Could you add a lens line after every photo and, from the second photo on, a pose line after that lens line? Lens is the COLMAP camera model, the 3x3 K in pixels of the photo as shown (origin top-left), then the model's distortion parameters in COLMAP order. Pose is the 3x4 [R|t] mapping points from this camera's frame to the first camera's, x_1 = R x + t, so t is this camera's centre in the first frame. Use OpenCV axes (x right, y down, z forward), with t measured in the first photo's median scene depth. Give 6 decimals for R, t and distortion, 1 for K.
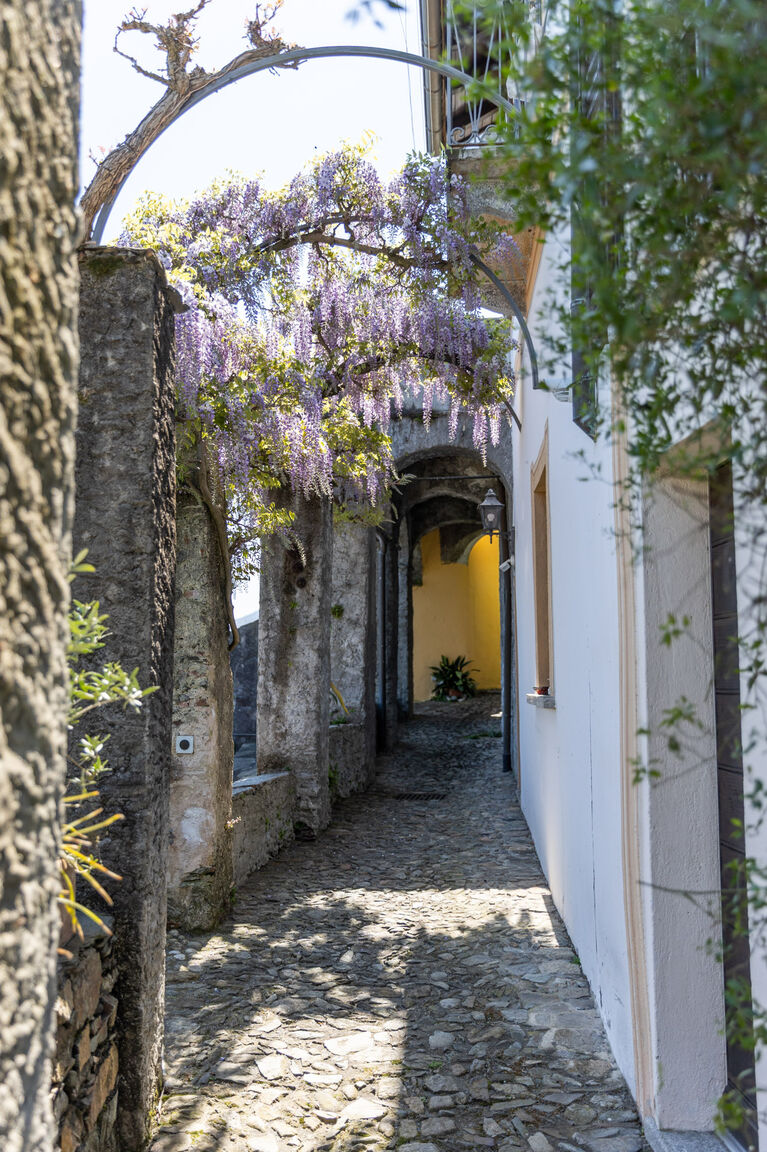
lens RADIAL K [[1081.8, 0, 383.9], [0, 1081.8, 575.1], [0, 0, 1]] dist [0.000893, 0.000000]
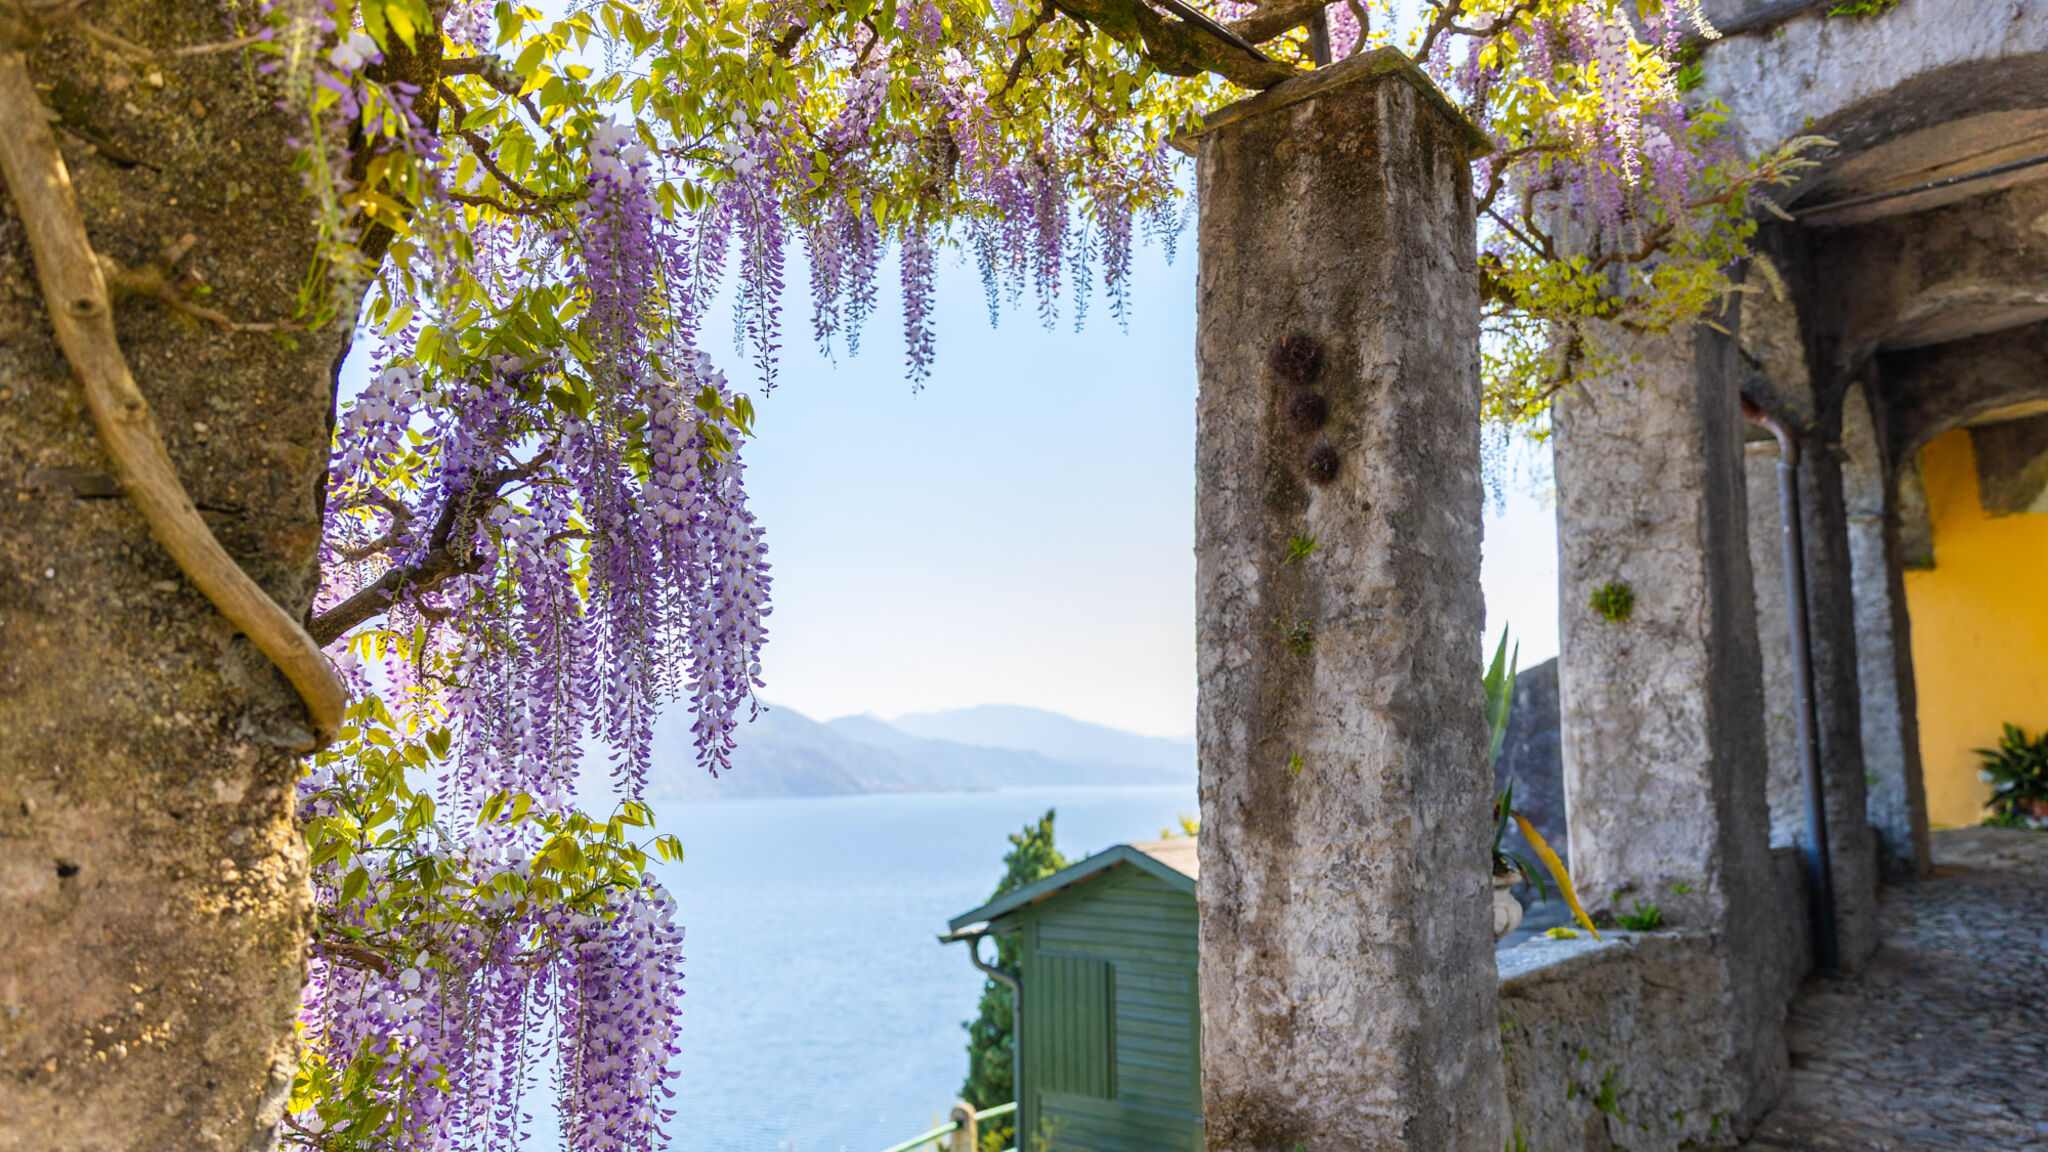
lens RADIAL K [[1360.2, 0, 1017.7], [0, 1360.2, 576.0], [0, 0, 1]] dist [0.019412, 0.009488]
pose [[0.842491, -0.071021, -0.534009, 0.032087], [0.051164, 0.997340, -0.051922, 0.038467], [0.536276, 0.016421, 0.843883, 0.521858]]
